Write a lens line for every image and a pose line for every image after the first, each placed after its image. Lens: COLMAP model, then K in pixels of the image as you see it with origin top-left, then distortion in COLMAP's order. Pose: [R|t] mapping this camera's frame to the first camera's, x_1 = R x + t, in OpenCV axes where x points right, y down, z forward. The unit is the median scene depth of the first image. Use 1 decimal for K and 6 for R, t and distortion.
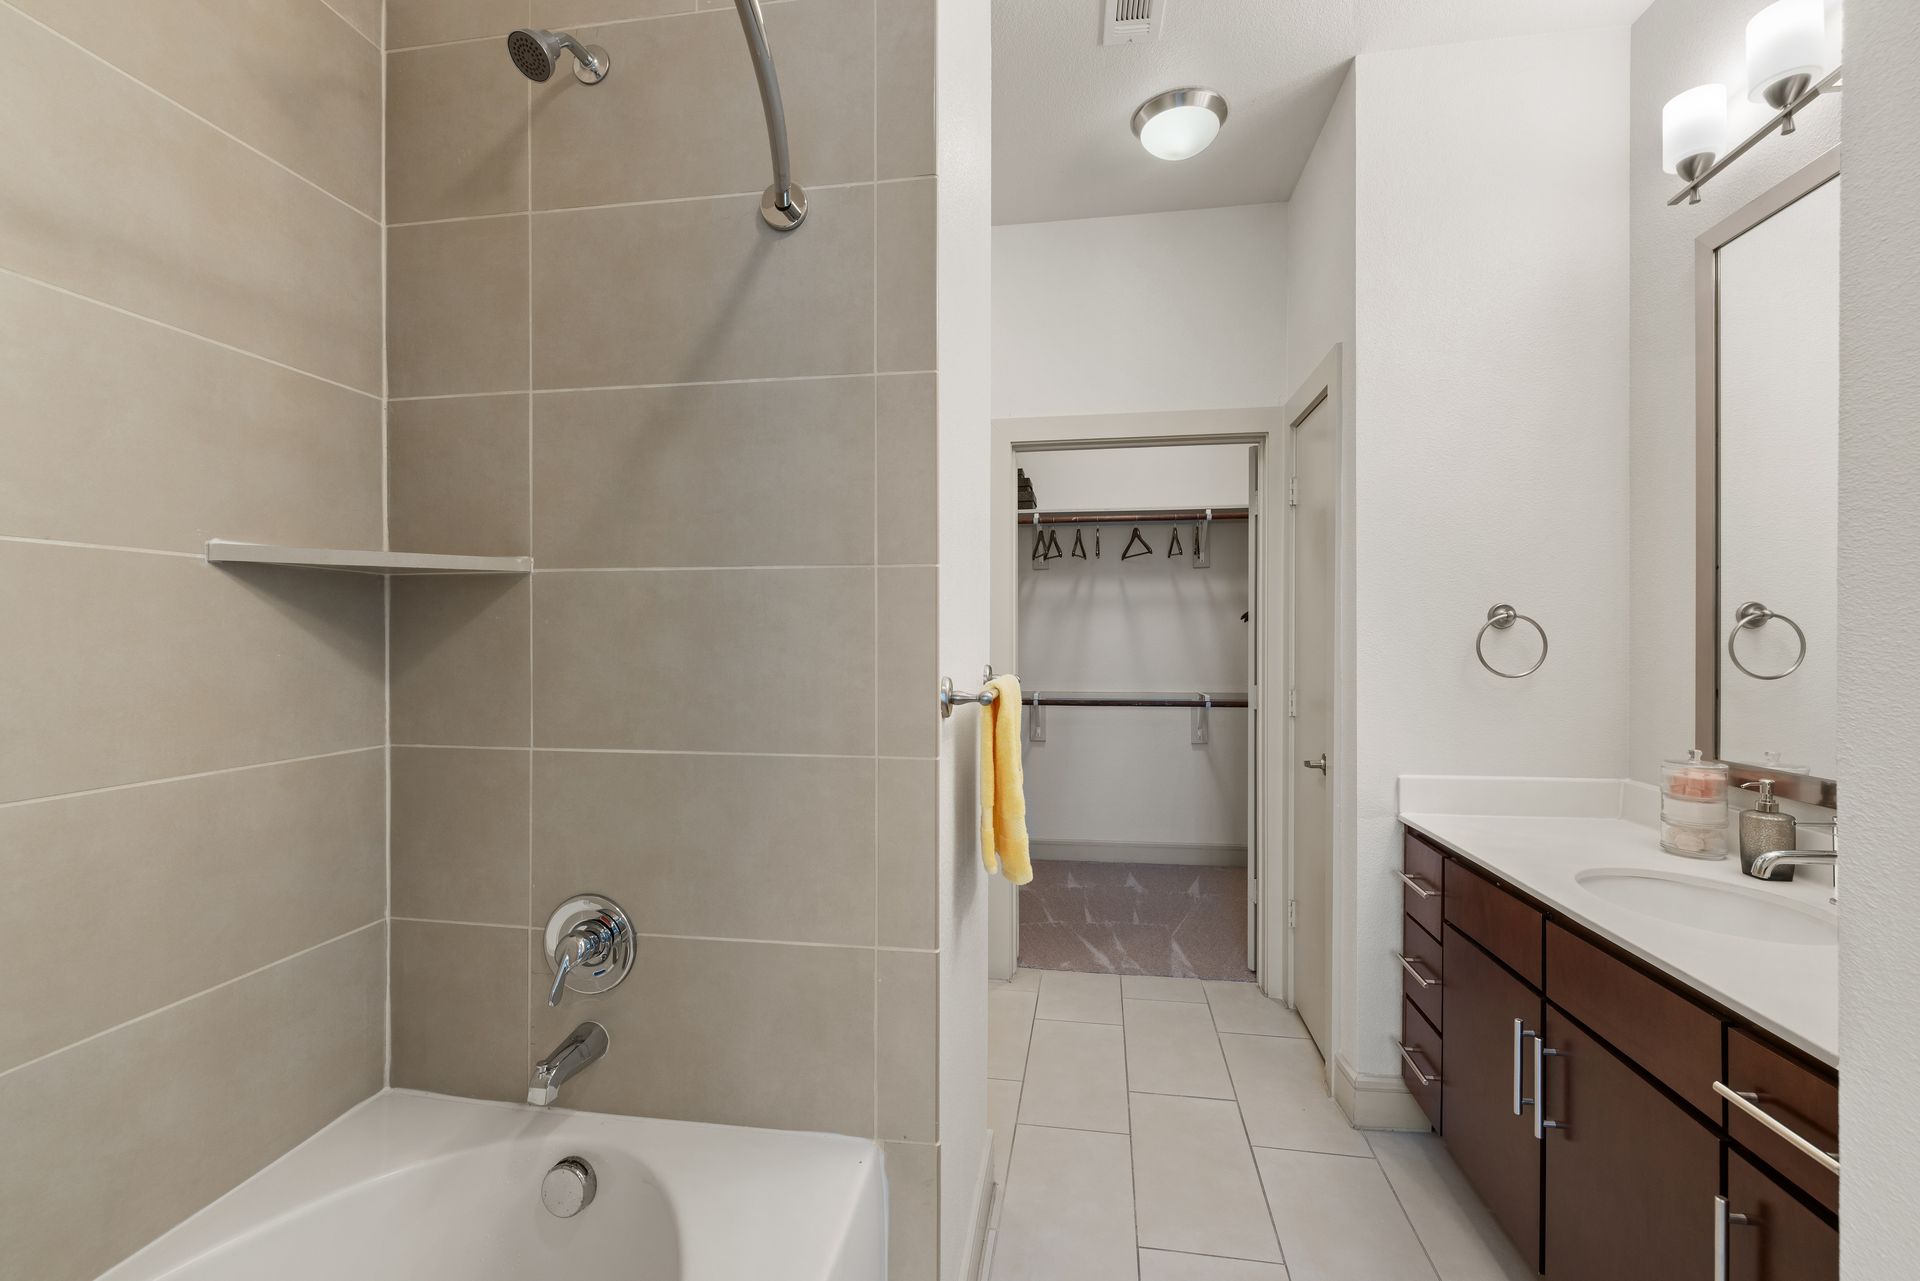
lens RADIAL K [[804.5, 0, 949.6], [0, 804.5, 642.7], [0, 0, 1]] dist [0.002252, -0.001022]
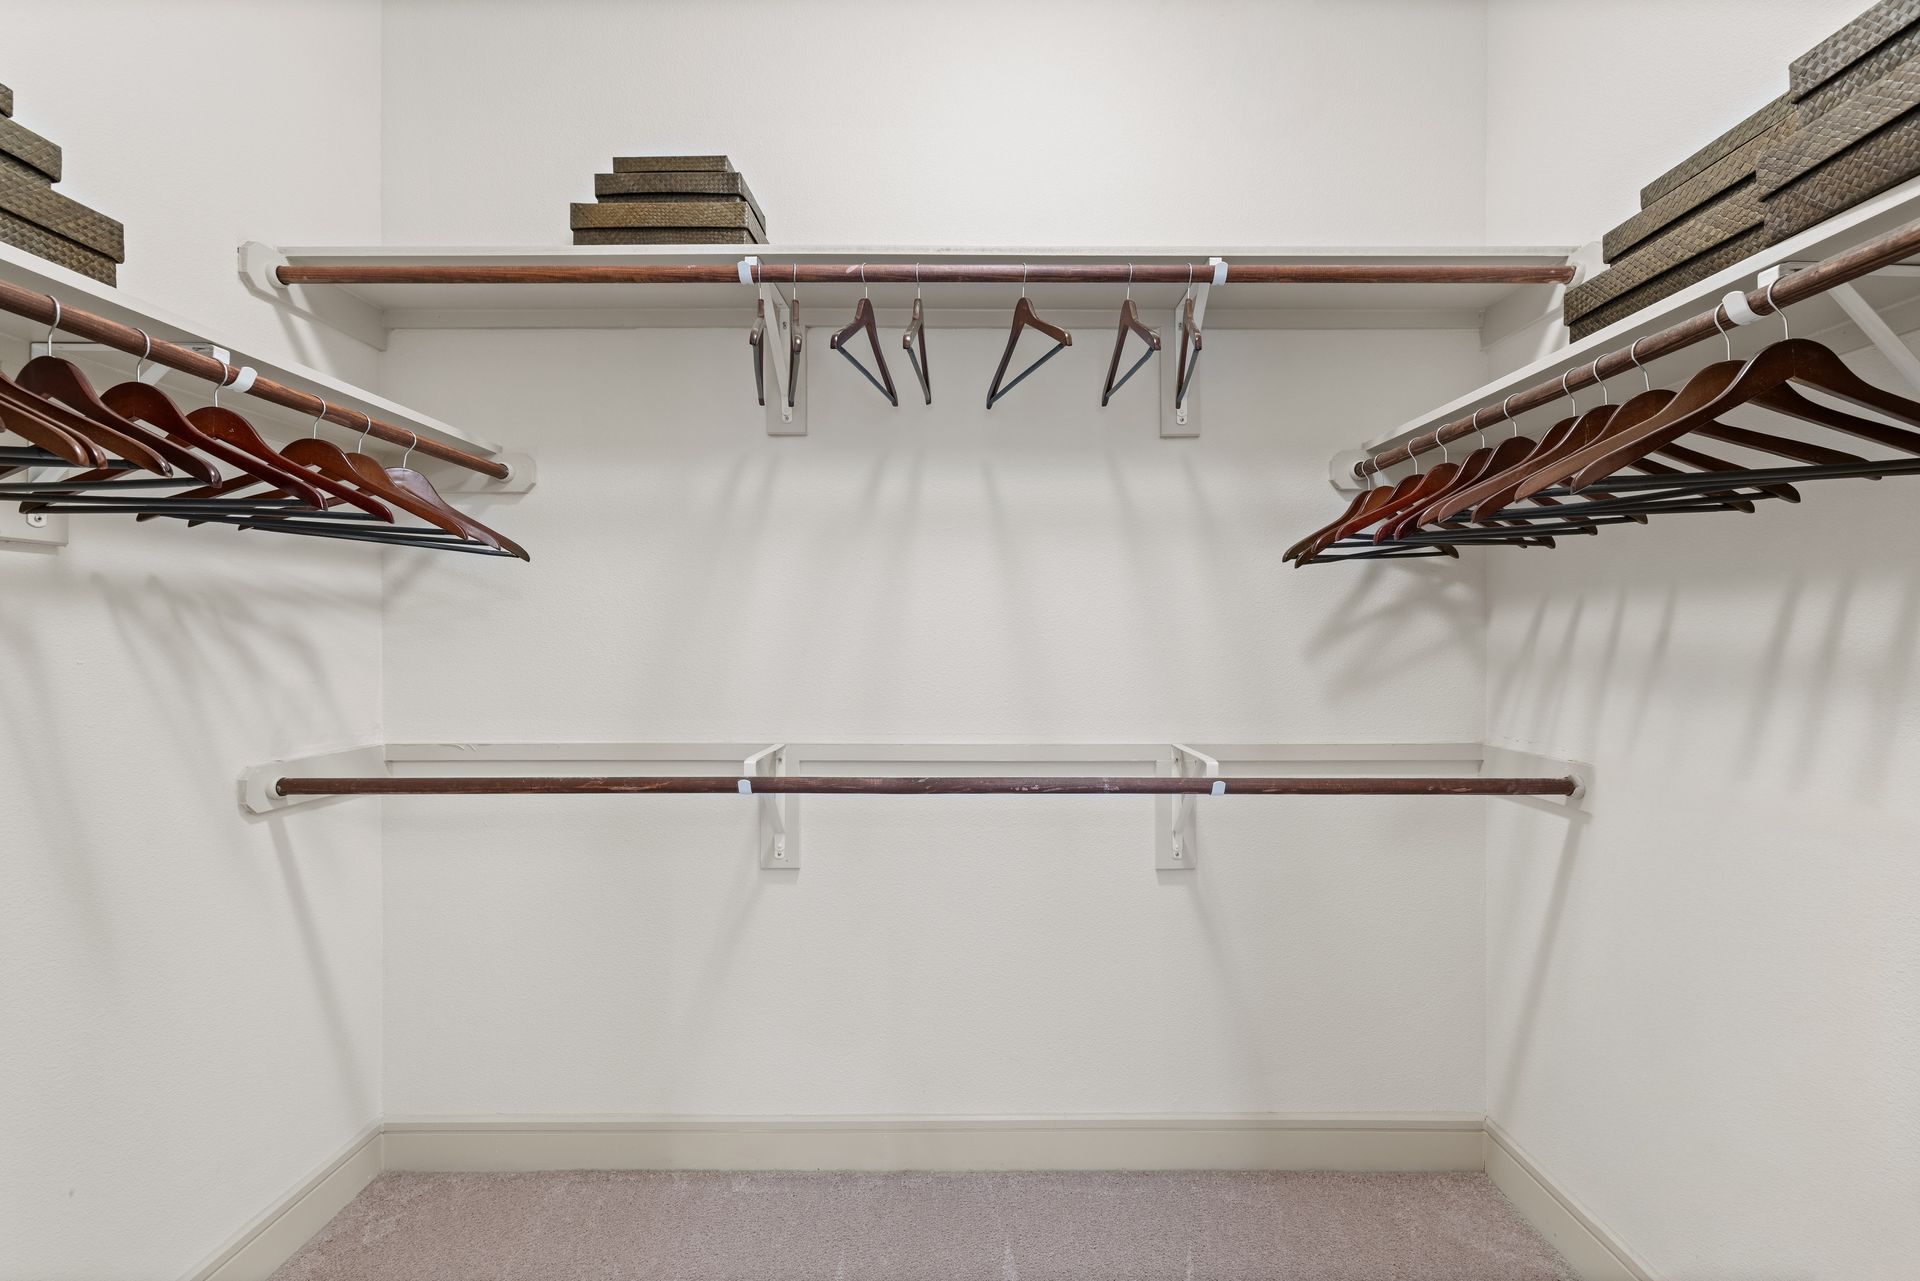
lens RADIAL K [[804.5, 0, 964.5], [0, 804.5, 636.0], [0, 0, 1]] dist [0.002252, -0.001022]
pose [[0.986701, 0.000903, 0.162541, 0.140885], [-0.001080, 0.999999, 0.000999, 0.007243], [-0.162540, -0.001162, 0.986701, 0.621917]]
